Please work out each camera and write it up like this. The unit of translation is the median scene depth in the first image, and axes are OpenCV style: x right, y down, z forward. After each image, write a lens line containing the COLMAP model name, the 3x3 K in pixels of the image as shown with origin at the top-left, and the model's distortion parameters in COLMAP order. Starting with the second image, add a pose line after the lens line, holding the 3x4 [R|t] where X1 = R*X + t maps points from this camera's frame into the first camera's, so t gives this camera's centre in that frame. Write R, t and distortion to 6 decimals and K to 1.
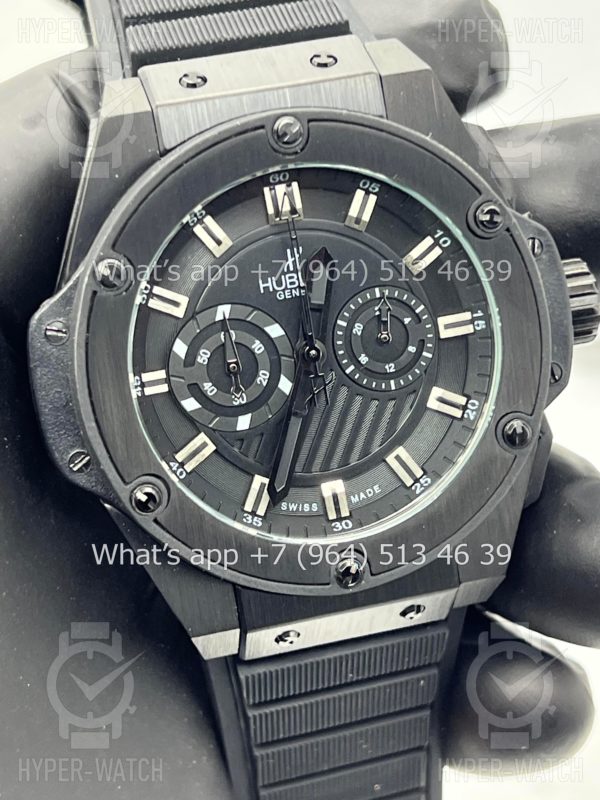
lens RADIAL K [[1816.9, 0, 292.6], [0, 1816.9, 398.4], [0, 0, 1]] dist [0.190244, 0.000000]
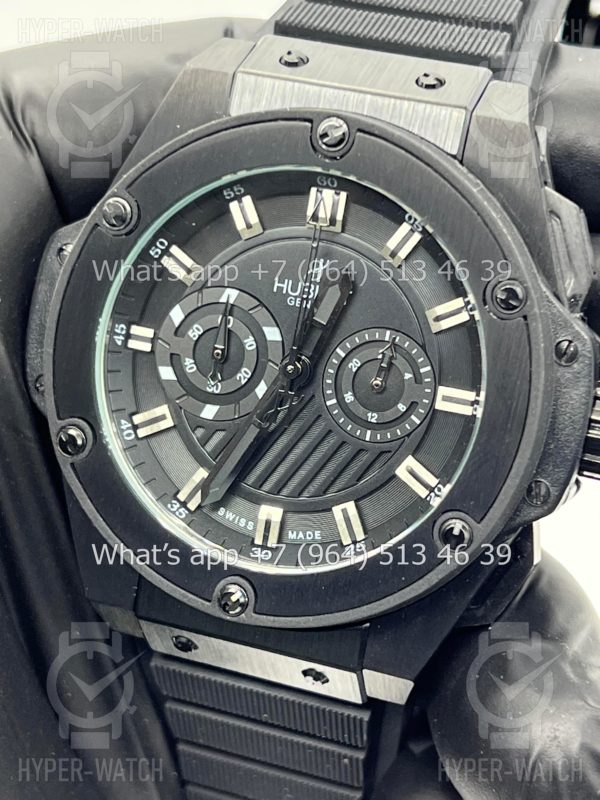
lens RADIAL K [[1816.9, 0, 297.4], [0, 1816.9, 398.8], [0, 0, 1]] dist [0.190244, 0.000000]
pose [[0.828956, 0.359205, -0.428722, 0.417215], [-0.371340, 0.926659, 0.058396, -0.065776], [0.418255, 0.110794, 0.901547, 0.157325]]
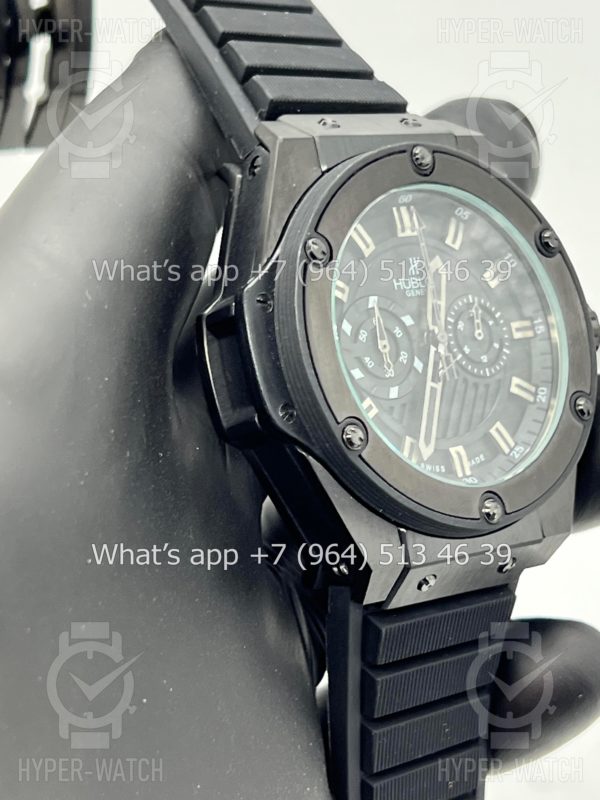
lens RADIAL K [[1816.9, 0, 305.0], [0, 1816.9, 404.2], [0, 0, 1]] dist [0.190244, 0.000000]
pose [[0.903333, 0.020813, 0.428436, -0.589654], [0.101261, 0.960244, -0.260149, 0.324706], [-0.416817, 0.278385, 0.865312, -0.006981]]
